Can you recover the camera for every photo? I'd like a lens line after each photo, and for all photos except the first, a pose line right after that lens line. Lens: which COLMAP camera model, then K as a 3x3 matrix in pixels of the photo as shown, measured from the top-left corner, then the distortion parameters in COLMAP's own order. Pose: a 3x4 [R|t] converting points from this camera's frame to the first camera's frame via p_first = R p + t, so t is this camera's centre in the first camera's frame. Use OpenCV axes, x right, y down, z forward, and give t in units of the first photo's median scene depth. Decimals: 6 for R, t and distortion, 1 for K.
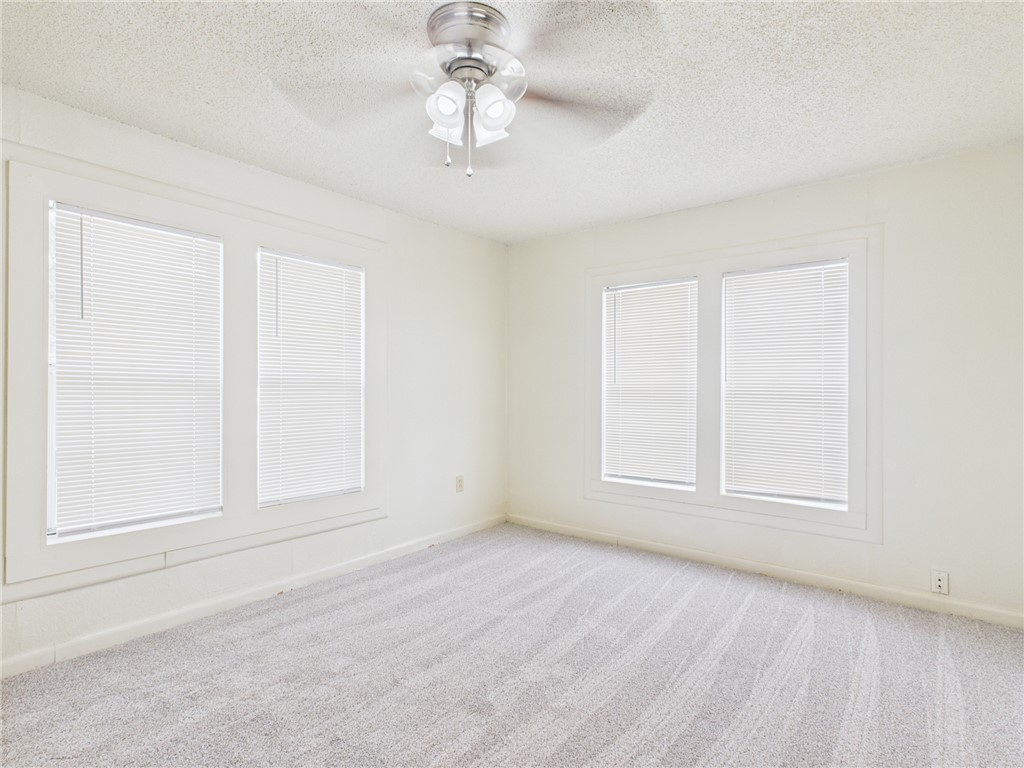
lens RADIAL K [[556.4, 0, 512.0], [0, 556.4, 384.0], [0, 0, 1]] dist [-0.000562, -0.000316]
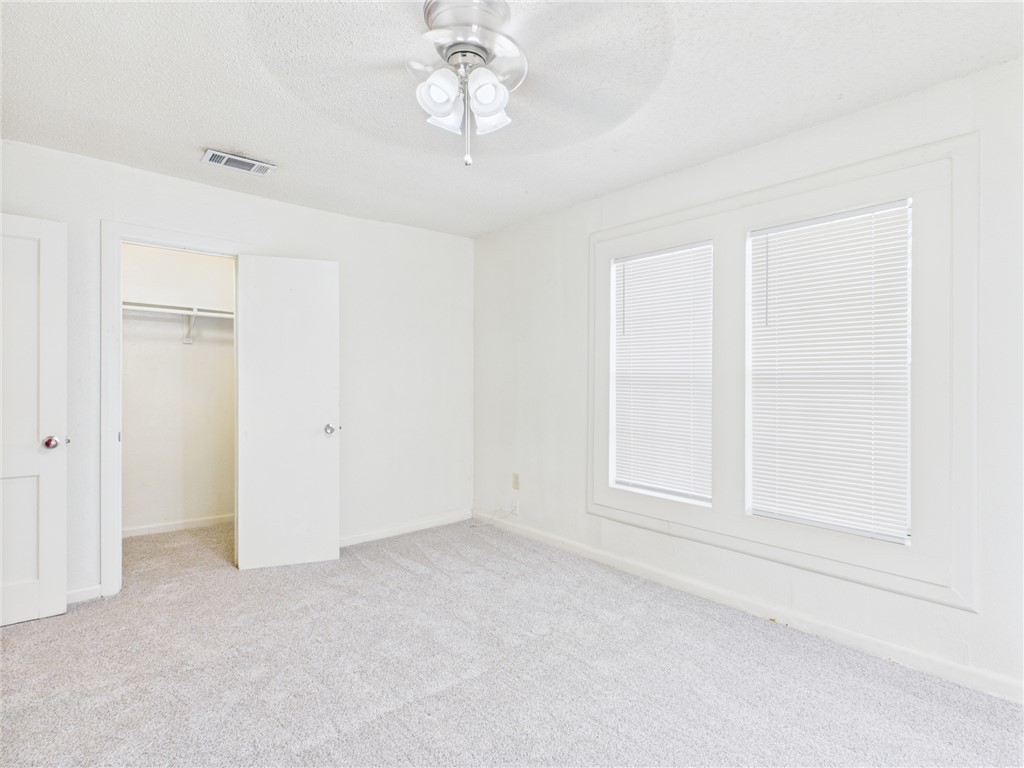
lens RADIAL K [[556.4, 0, 512.0], [0, 556.4, 384.0], [0, 0, 1]] dist [-0.000562, -0.000316]
pose [[-0.224227, -0.009829, -0.974487, 0.679192], [-0.009149, 0.999926, -0.007981, 0.022423], [0.974494, 0.007126, -0.224301, 1.027504]]
